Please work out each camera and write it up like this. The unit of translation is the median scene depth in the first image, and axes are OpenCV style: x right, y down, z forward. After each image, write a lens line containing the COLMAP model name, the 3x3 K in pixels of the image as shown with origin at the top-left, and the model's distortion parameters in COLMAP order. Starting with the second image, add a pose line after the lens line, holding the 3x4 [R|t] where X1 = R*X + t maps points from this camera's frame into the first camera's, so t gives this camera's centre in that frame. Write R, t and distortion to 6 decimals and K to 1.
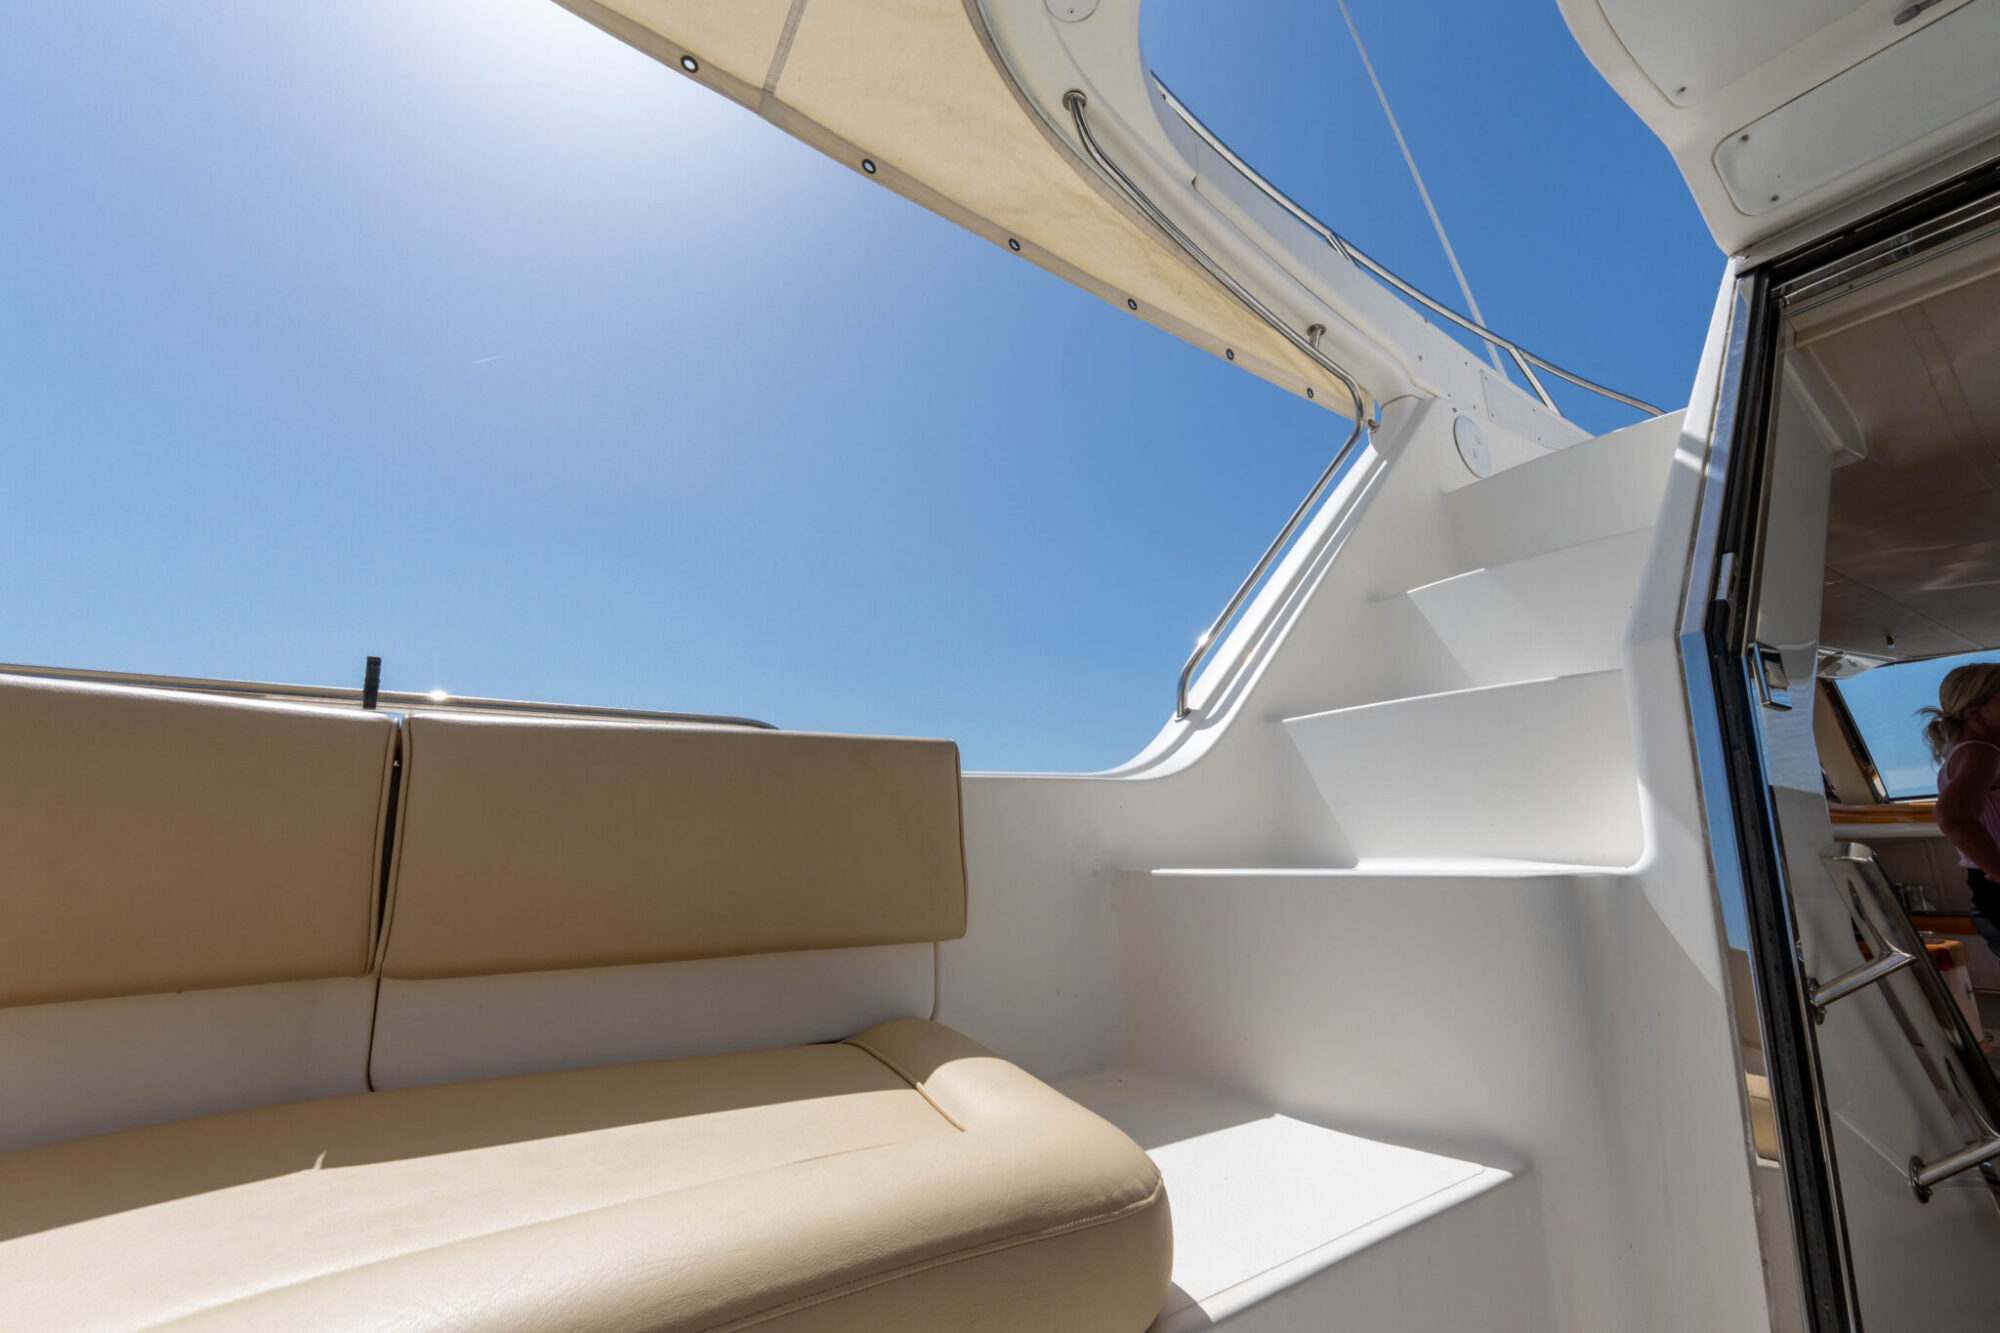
lens RADIAL K [[859.9, 0, 989.4], [0, 859.9, 659.8], [0, 0, 1]] dist [0.003129, -0.000348]
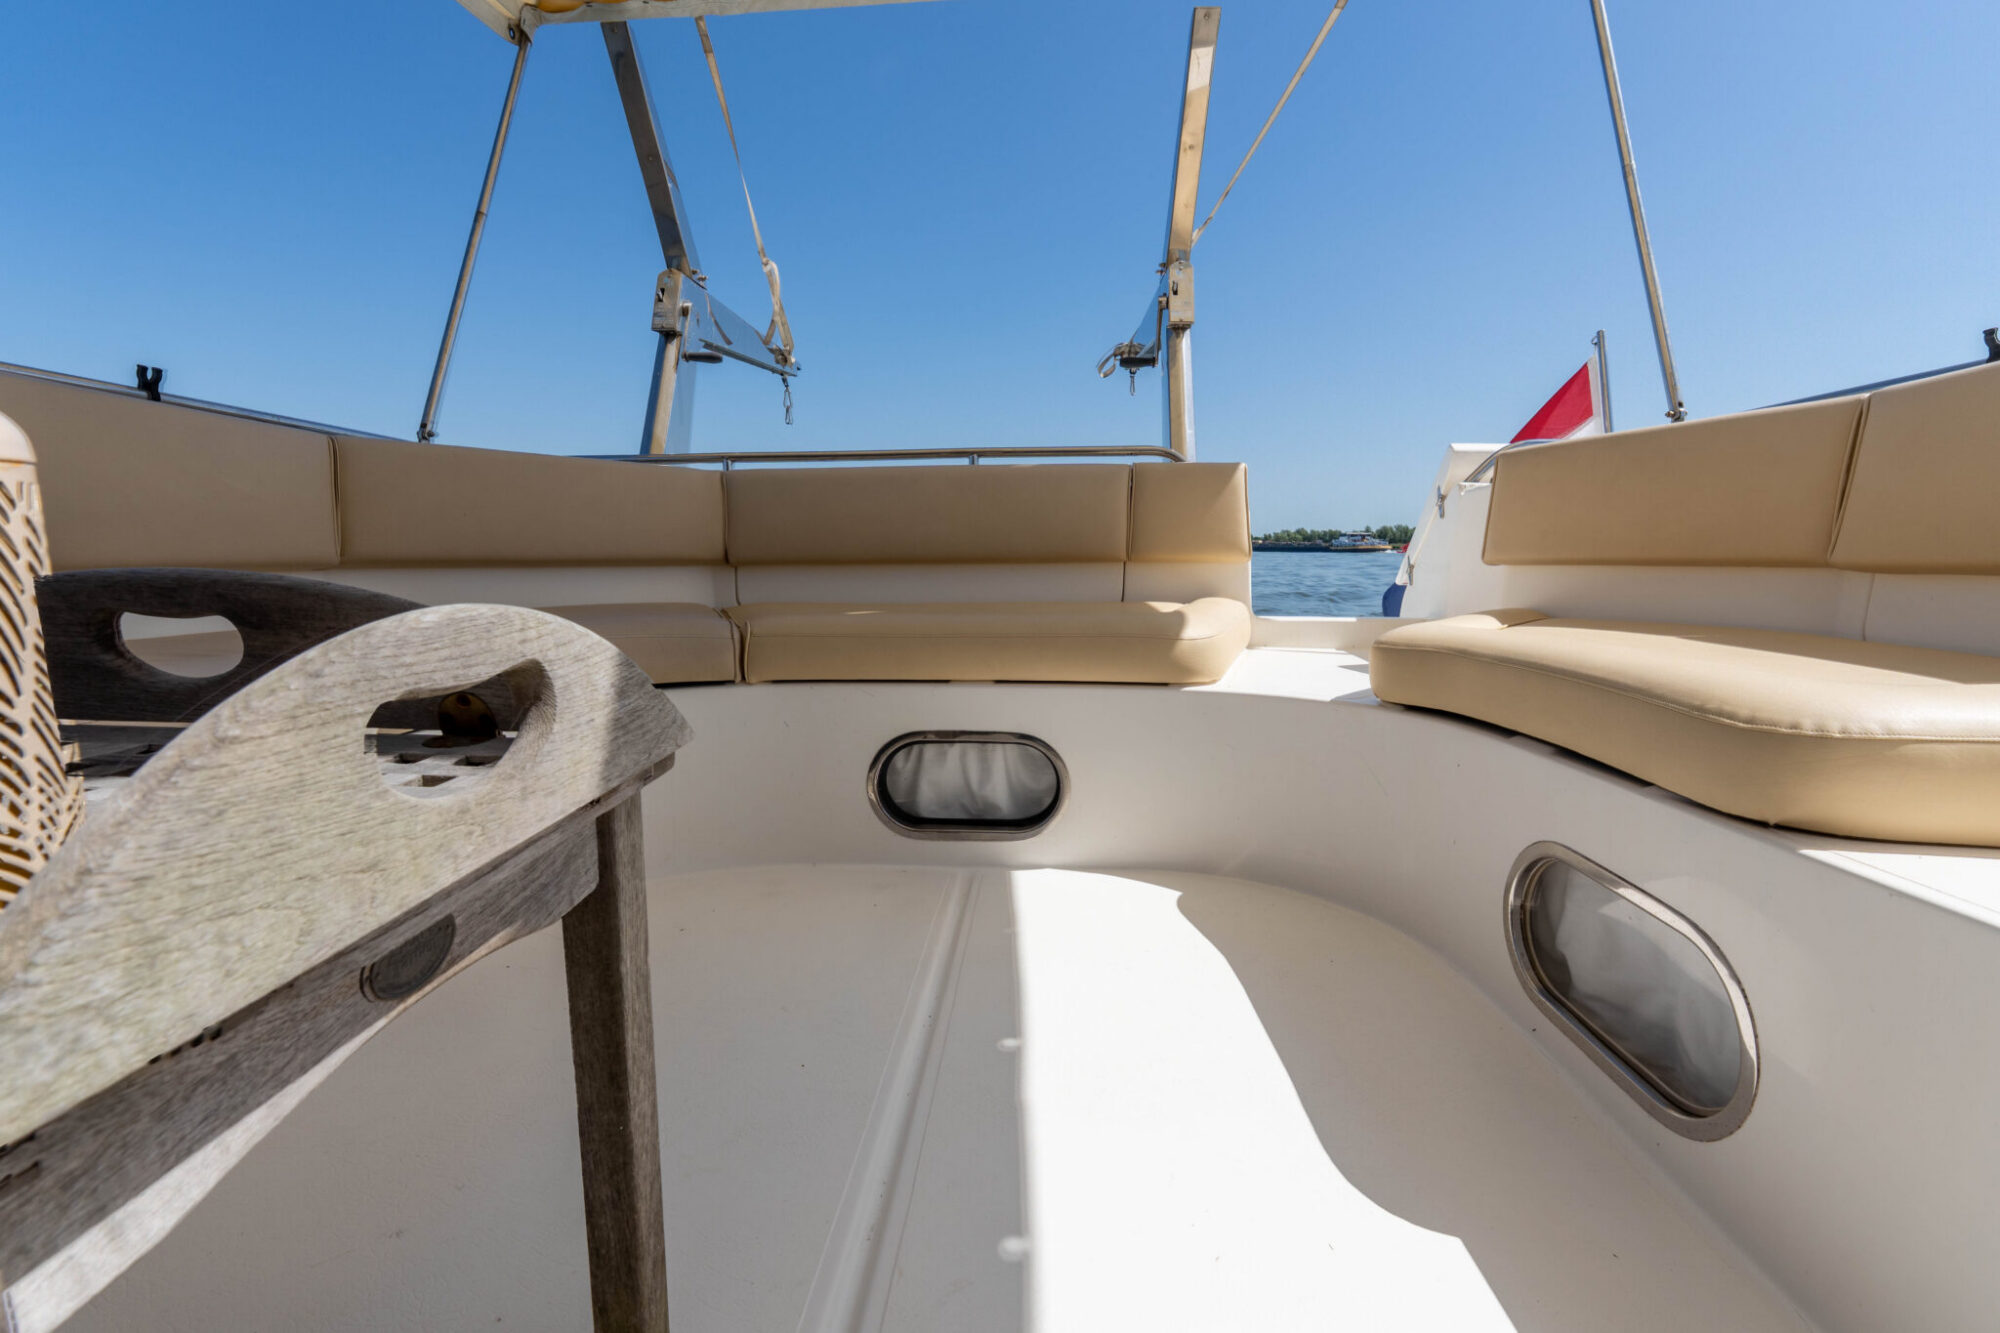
lens RADIAL K [[859.9, 0, 989.4], [0, 859.9, 659.8], [0, 0, 1]] dist [0.003129, -0.000348]
pose [[-0.623007, 0.109998, -0.774444, 1.021861], [0.196070, 0.980416, -0.018476, 0.176165], [0.757245, -0.163356, -0.632373, 0.548692]]
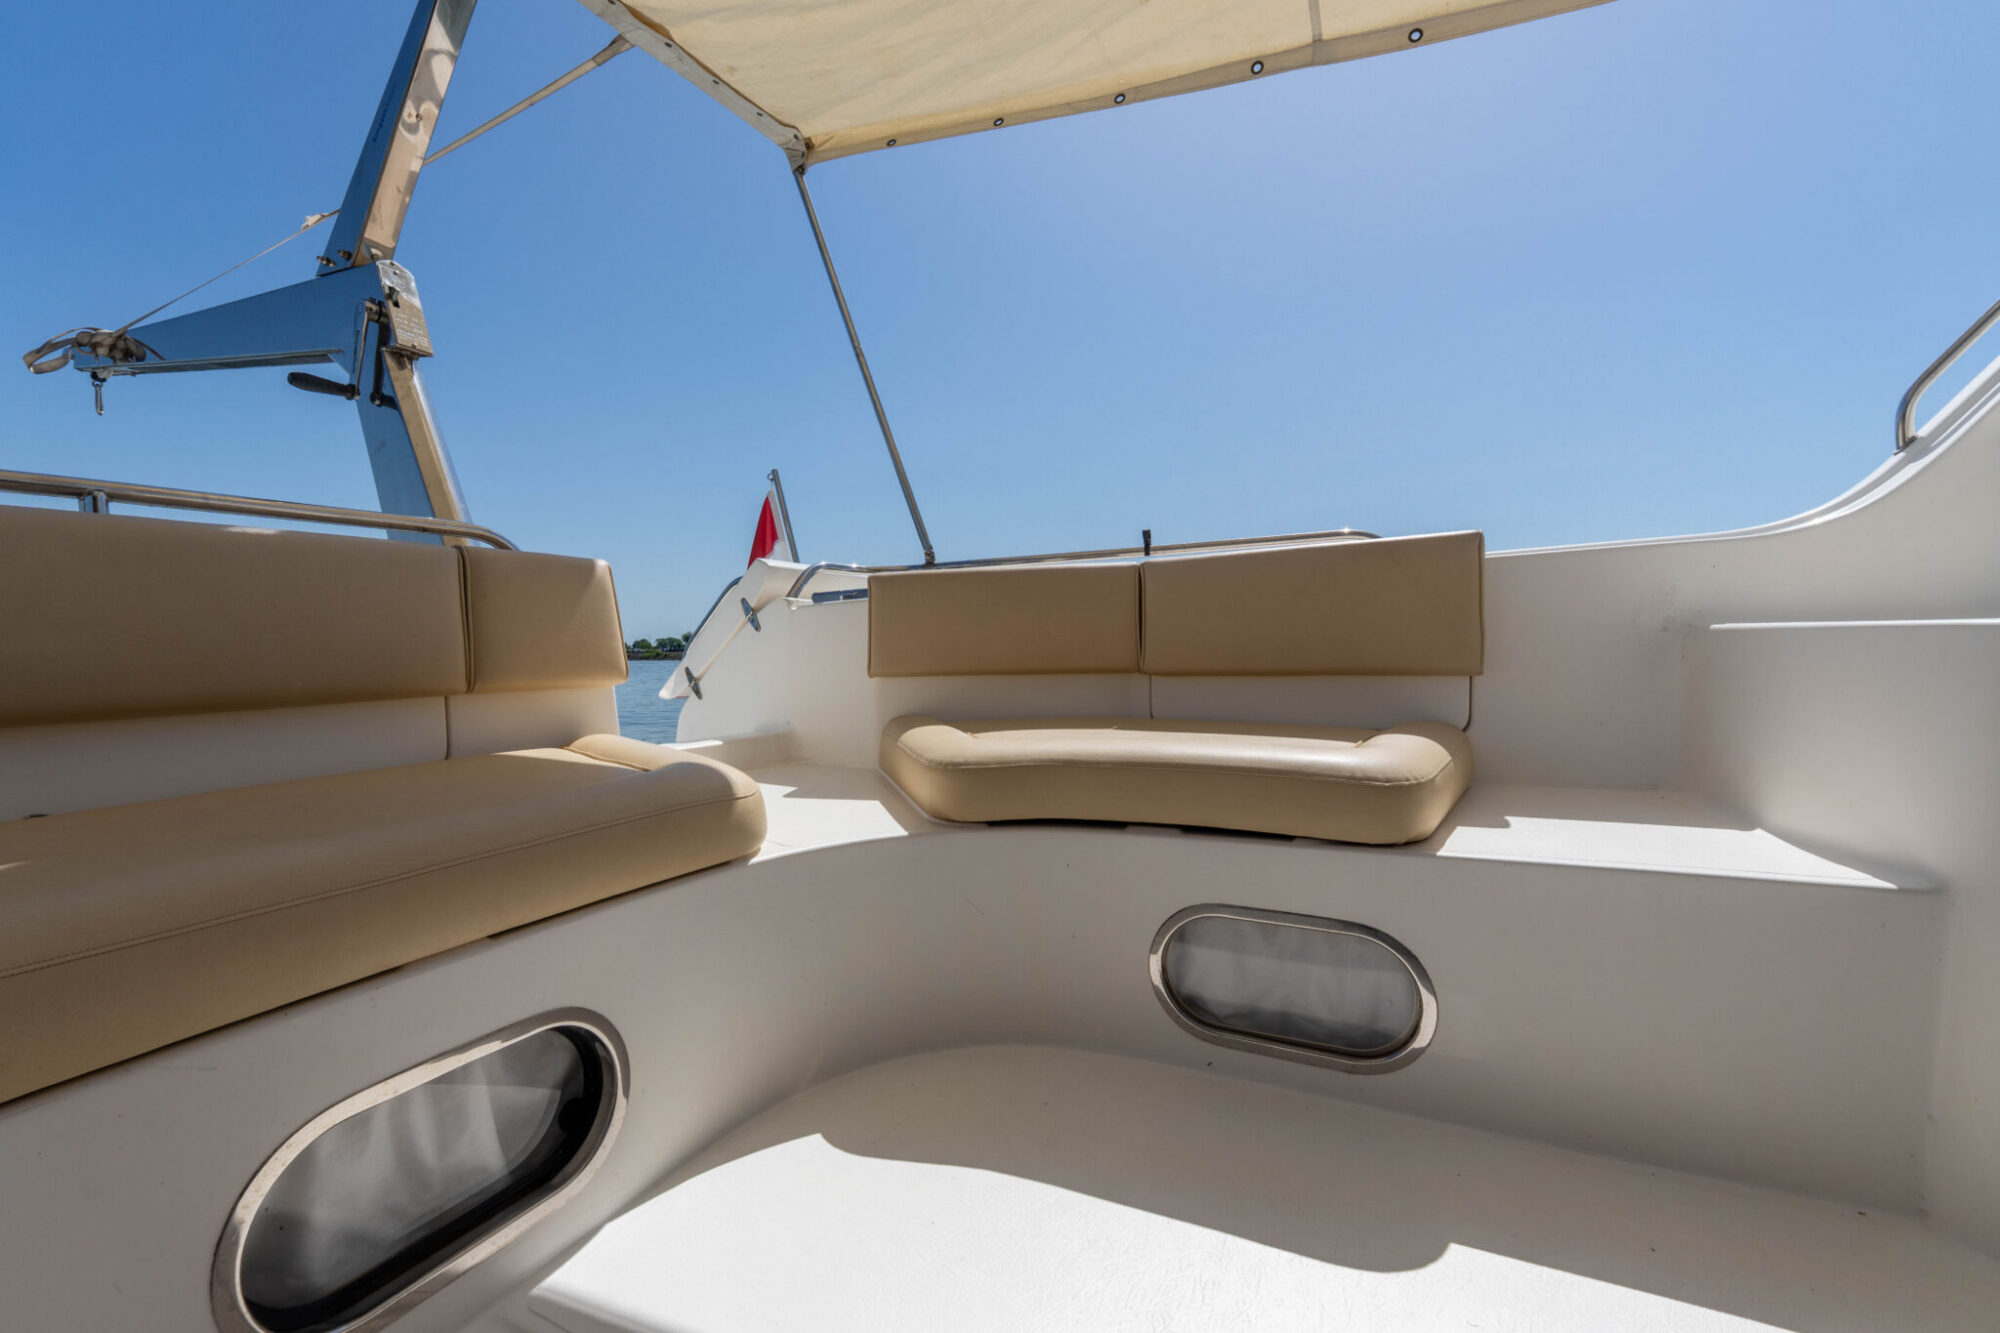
lens RADIAL K [[859.9, 0, 989.4], [0, 859.9, 659.8], [0, 0, 1]] dist [0.003129, -0.000348]
pose [[0.491253, 0.024490, -0.870672, 0.785245], [0.217349, 0.964536, 0.149764, -0.080810], [0.843463, -0.262812, 0.468509, -0.315956]]
